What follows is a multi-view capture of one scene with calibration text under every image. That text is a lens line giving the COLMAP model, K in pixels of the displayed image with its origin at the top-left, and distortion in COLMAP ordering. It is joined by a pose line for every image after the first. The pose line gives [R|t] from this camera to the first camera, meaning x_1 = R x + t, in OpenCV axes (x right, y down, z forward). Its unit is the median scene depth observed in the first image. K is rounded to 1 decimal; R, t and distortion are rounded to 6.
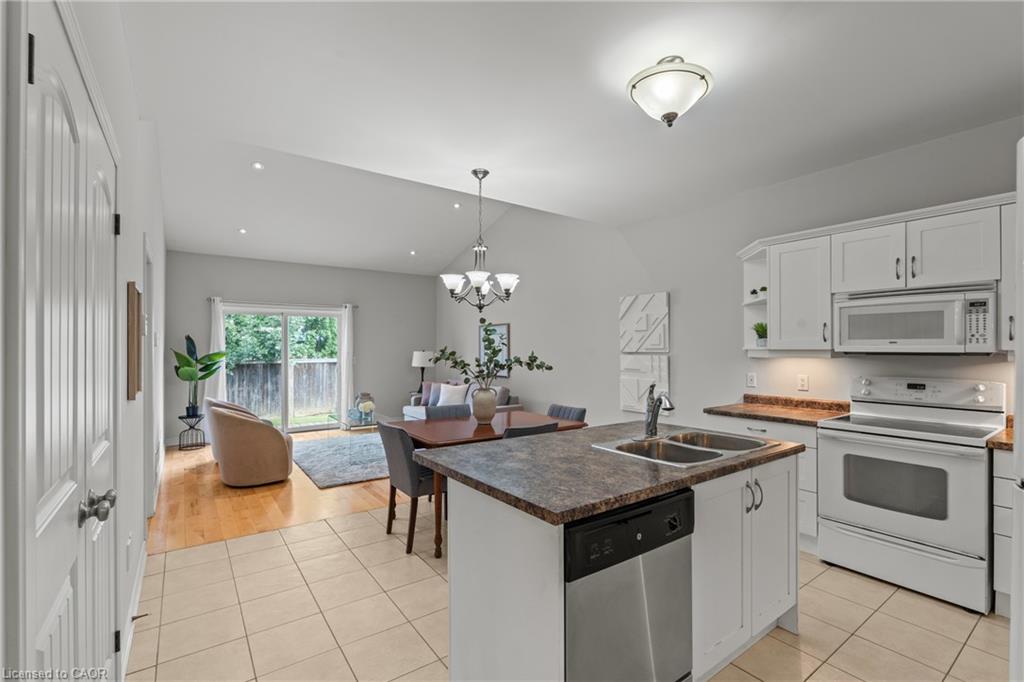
lens RADIAL K [[450.7, 0, 509.4], [0, 450.7, 345.9], [0, 0, 1]] dist [-0.008322, 0.000691]
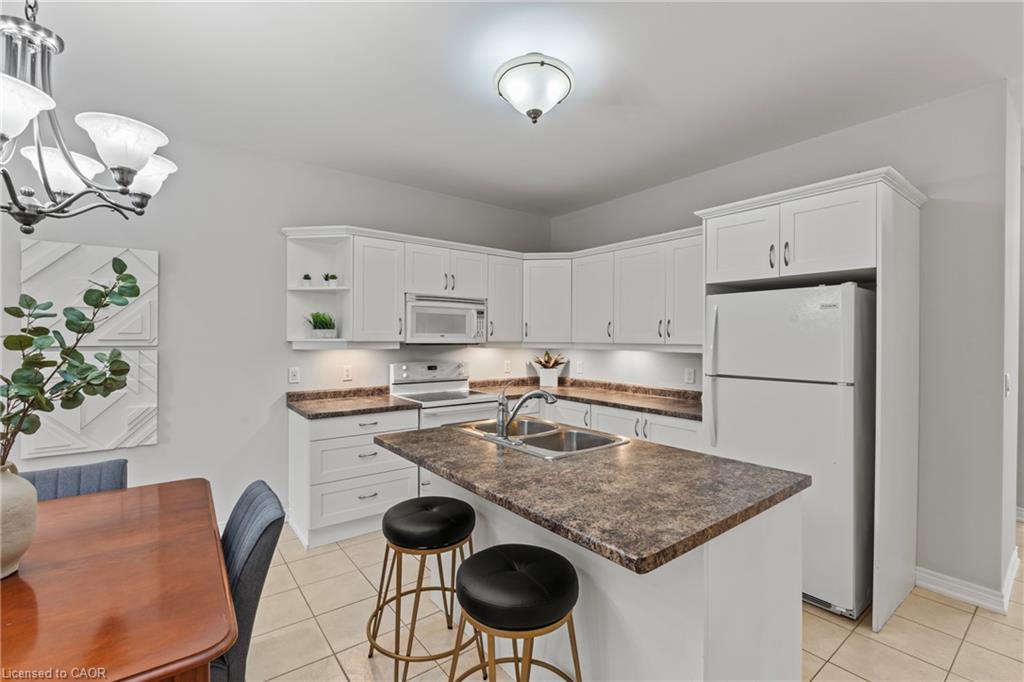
lens RADIAL K [[450.7, 0, 505.6], [0, 450.7, 345.5], [0, 0, 1]] dist [-0.008322, 0.000691]
pose [[-0.016553, -0.014615, 0.999756, -0.454515], [-0.008898, 0.999856, 0.014469, -0.000251], [-0.999823, -0.008656, -0.016680, 0.758721]]
